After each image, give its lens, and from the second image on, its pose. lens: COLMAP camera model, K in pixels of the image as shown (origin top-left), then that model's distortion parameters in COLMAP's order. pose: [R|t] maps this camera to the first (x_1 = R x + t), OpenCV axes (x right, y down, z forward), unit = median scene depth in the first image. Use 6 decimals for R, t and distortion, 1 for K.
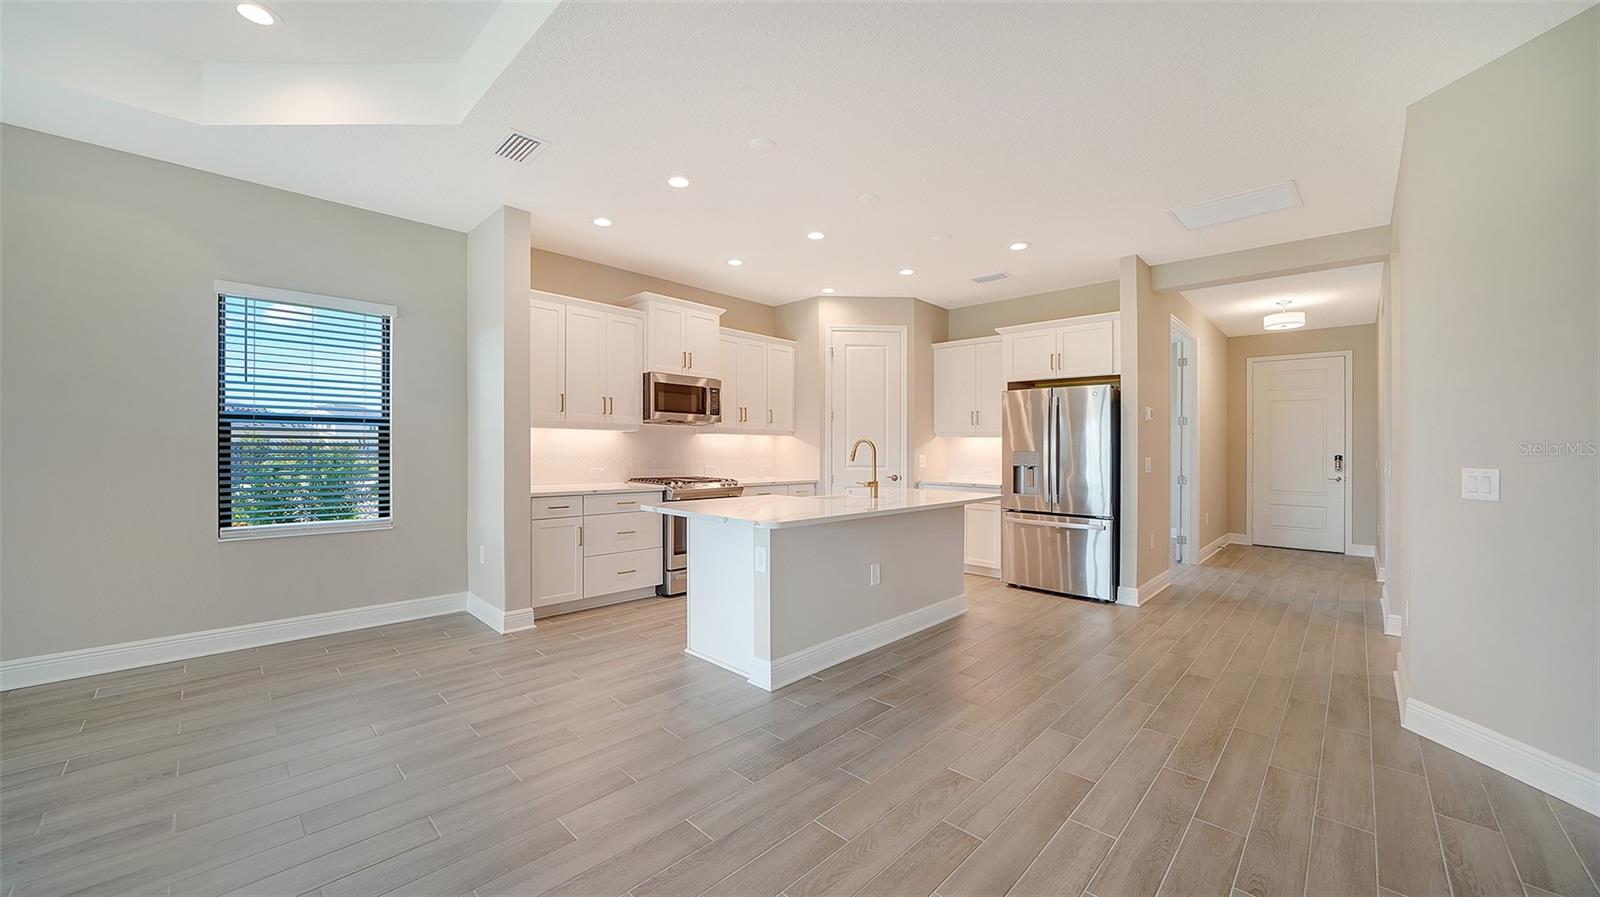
lens RADIAL K [[592.6, 0, 786.8], [0, 592.6, 447.5], [0, 0, 1]] dist [-0.006853, -0.000222]
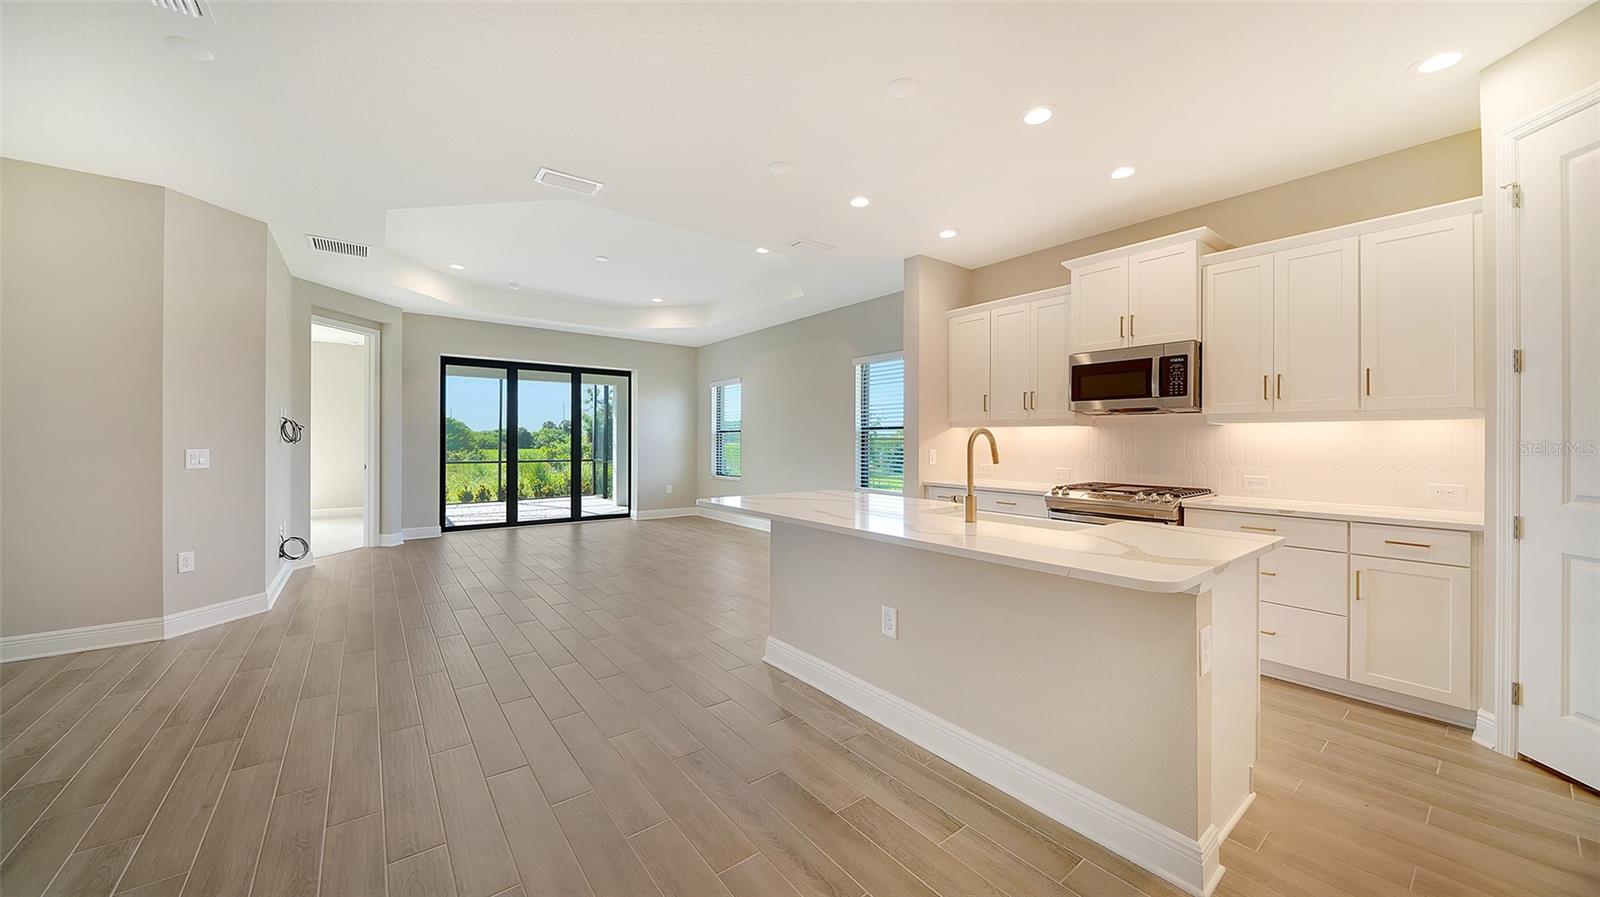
lens RADIAL K [[558.7, 0, 800.3], [0, 558.7, 443.5], [0, 0, 1]] dist [-0.020562, 0.000002]
pose [[-0.150381, -0.003767, -0.988621, 0.484600], [-0.004587, 0.999985, -0.003113, 0.002969], [0.988617, 0.004067, -0.150396, 0.587298]]
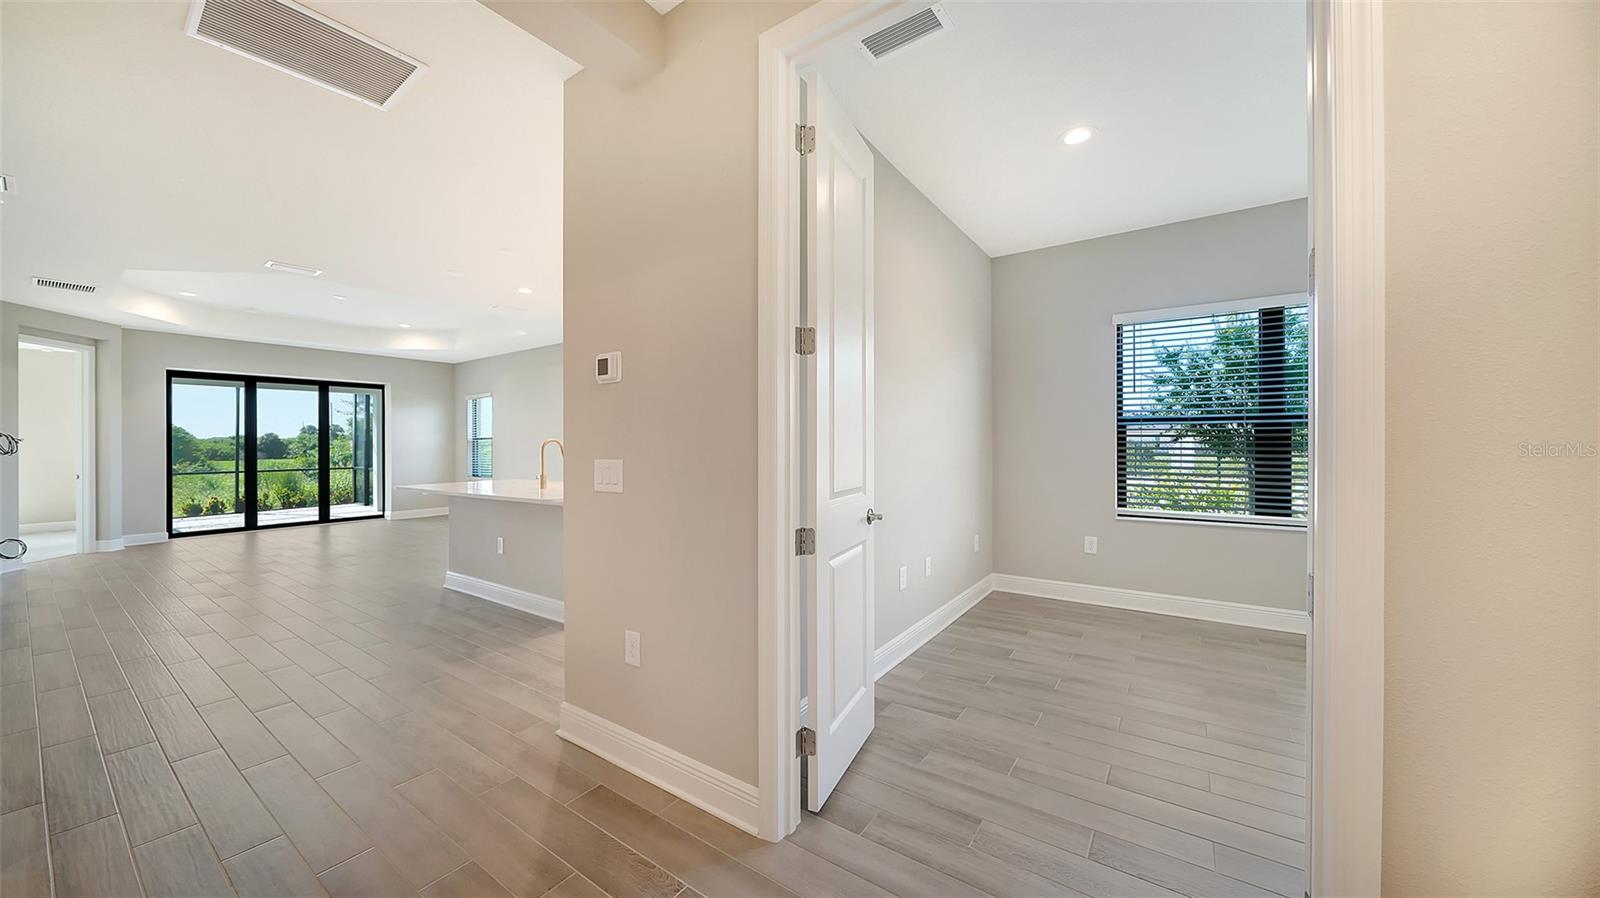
lens RADIAL K [[558.7, 0, 810.6], [0, 558.7, 444.5], [0, 0, 1]] dist [-0.020562, 0.000002]
pose [[0.162174, -0.008203, -0.986728, 0.490010], [0.009386, 0.999933, -0.006770, 0.002998], [0.986718, -0.008164, 0.162240, 0.591419]]
